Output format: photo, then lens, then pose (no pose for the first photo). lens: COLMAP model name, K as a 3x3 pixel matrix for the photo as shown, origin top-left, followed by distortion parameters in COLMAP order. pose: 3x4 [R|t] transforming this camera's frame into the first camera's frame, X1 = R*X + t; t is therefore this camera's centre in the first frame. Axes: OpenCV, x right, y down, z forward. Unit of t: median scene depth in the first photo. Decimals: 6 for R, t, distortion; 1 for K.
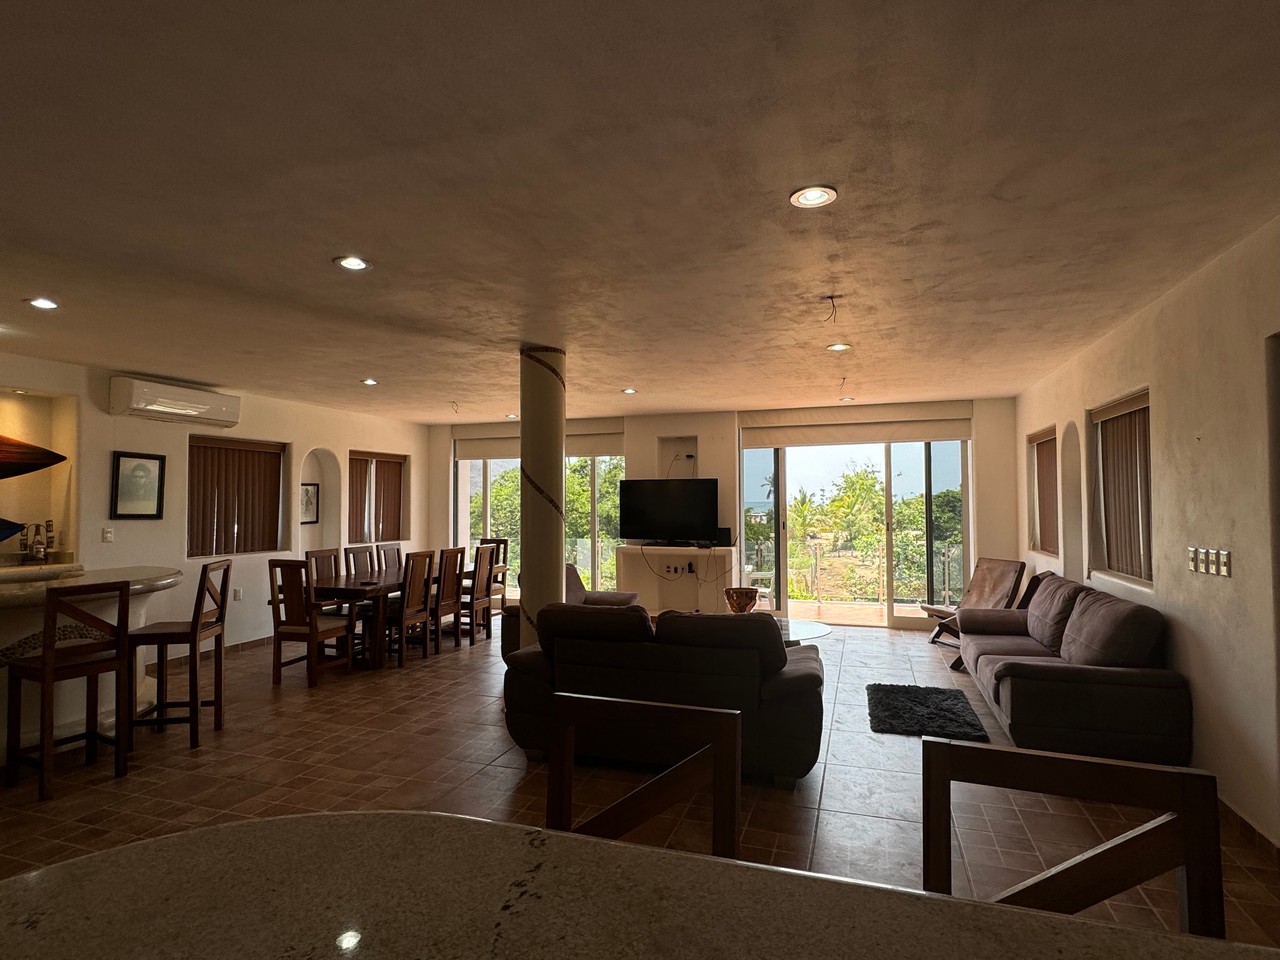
lens RADIAL K [[681.9, 0, 634.7], [0, 681.9, 482.0], [0, 0, 1]] dist [0.003305, -0.007384]
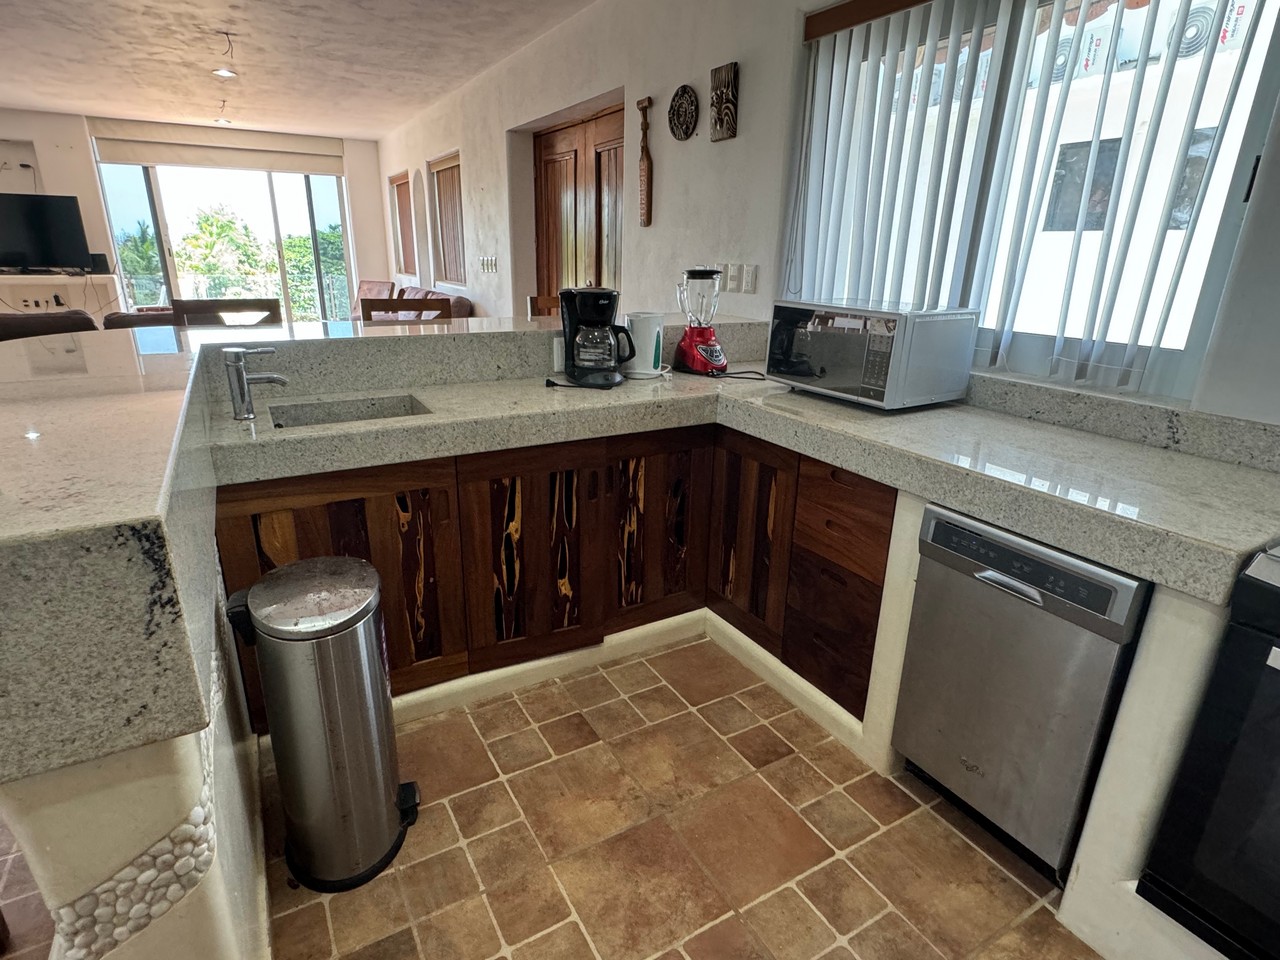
lens RADIAL K [[682.5, 0, 638.0], [0, 682.5, 483.2], [0, 0, 1]] dist [-0.001751, 0.001636]
pose [[0.661160, -0.225098, 0.715681, -0.202548], [-0.044716, 0.940410, 0.337090, 0.024990], [-0.748912, -0.254872, 0.611696, -0.353200]]
